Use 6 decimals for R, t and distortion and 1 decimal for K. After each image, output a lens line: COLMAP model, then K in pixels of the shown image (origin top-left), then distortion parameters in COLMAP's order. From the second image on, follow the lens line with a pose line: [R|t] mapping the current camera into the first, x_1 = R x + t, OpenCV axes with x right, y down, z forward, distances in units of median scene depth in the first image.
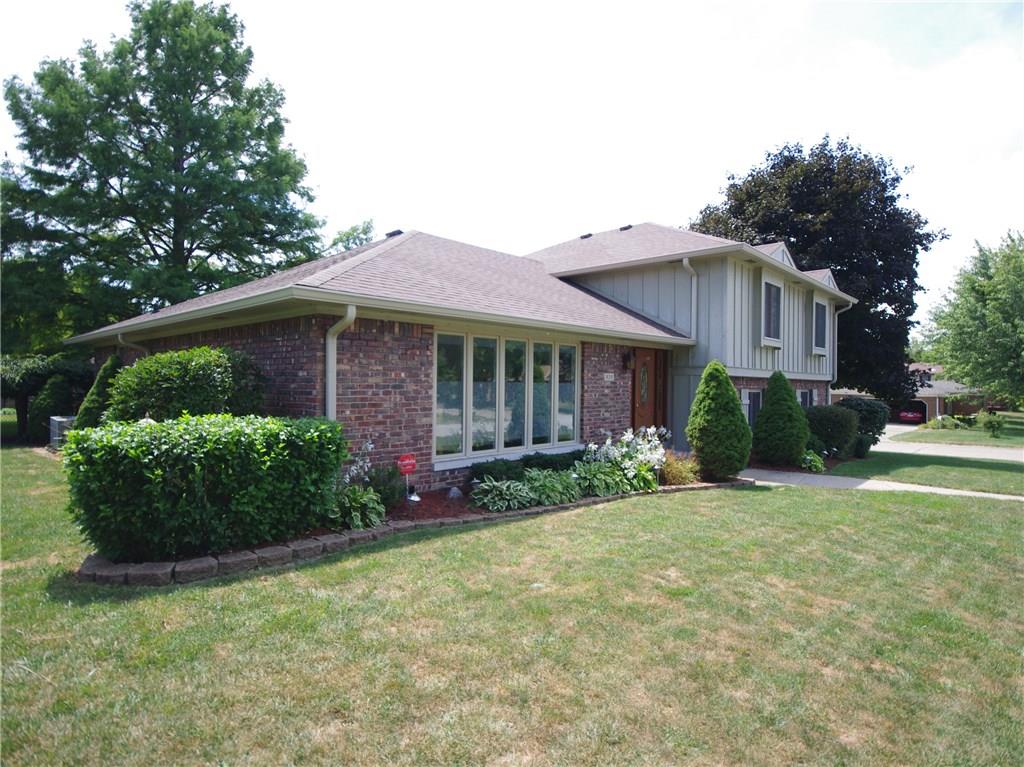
lens RADIAL K [[511.3, 0, 511.3], [0, 511.3, 388.1], [0, 0, 1]] dist [0.001579, -0.001783]
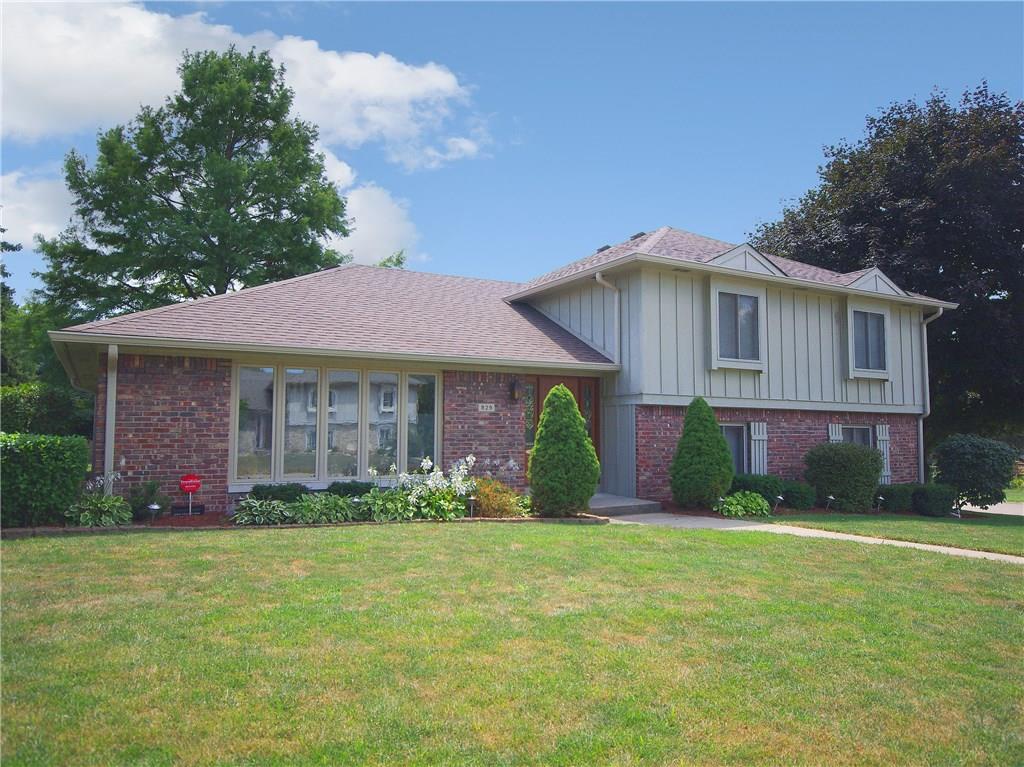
lens RADIAL K [[651.6, 0, 512.2], [0, 651.6, 386.5], [0, 0, 1]] dist [0.004221, 0.009476]
pose [[0.965252, -0.030336, -0.259553, 0.724678], [0.008187, 0.996262, -0.085991, 0.056532], [0.261191, 0.080878, 0.961893, -0.171556]]
